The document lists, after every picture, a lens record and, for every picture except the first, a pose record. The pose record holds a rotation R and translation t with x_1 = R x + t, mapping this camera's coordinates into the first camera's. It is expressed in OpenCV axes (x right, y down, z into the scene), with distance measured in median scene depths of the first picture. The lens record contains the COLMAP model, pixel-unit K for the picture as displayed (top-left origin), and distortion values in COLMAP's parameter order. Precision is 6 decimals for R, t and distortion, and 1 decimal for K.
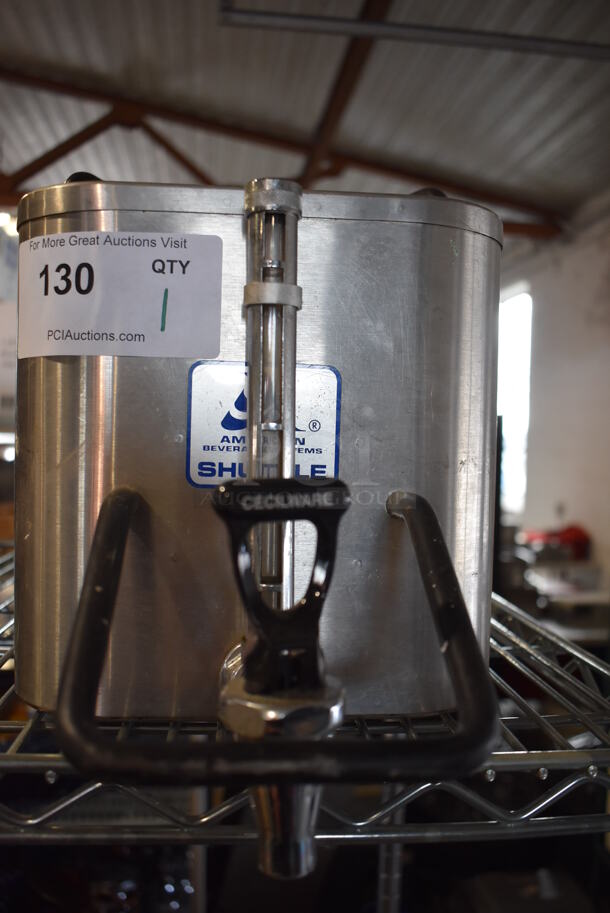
lens RADIAL K [[836.0, 0, 305.0], [0, 836.0, 456.5], [0, 0, 1]] dist [-0.082201, -0.008113]
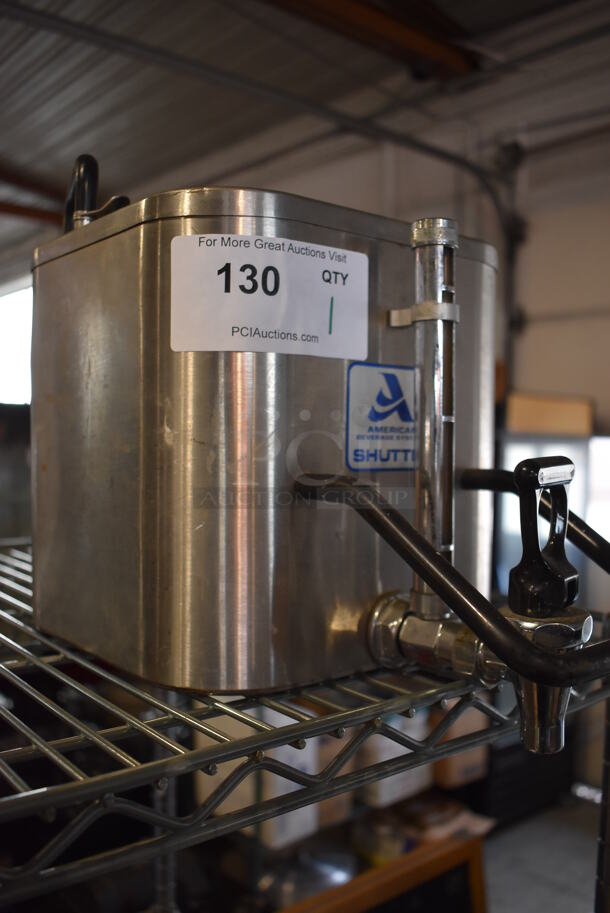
lens RADIAL K [[820.4, 0, 305.0], [0, 820.4, 456.5], [0, 0, 1]] dist [-0.146729, 0.209273]
pose [[0.834859, -0.029551, 0.549670, -0.807294], [0.017486, 0.999478, 0.027175, -0.015598], [-0.550186, -0.013075, 0.834939, 0.091325]]
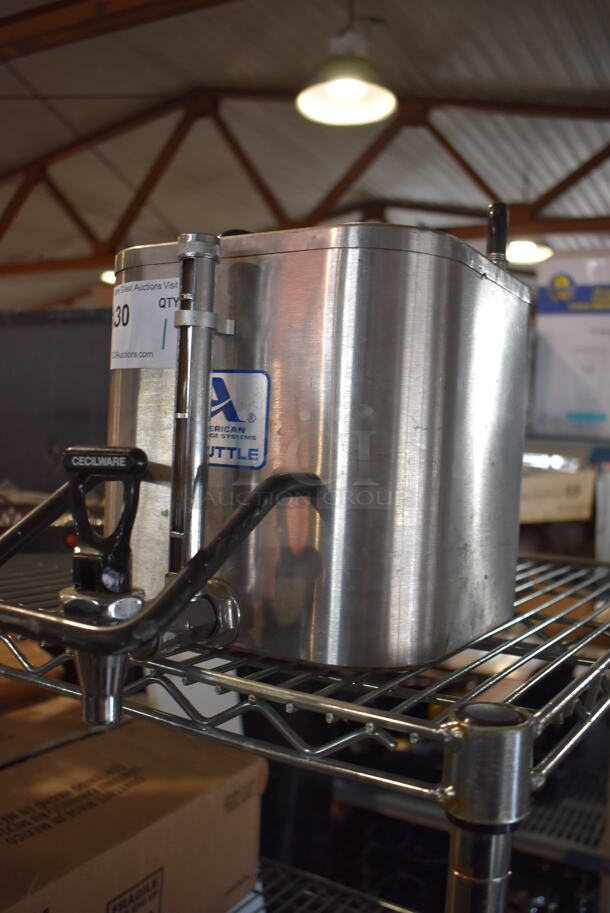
lens RADIAL K [[836.0, 0, 305.0], [0, 836.0, 456.5], [0, 0, 1]] dist [-0.082201, -0.008113]
pose [[0.800956, 0.030095, -0.597966, 0.849741], [-0.045996, 0.998877, -0.011338, 0.032936], [0.596953, 0.036585, 0.801441, 0.033837]]
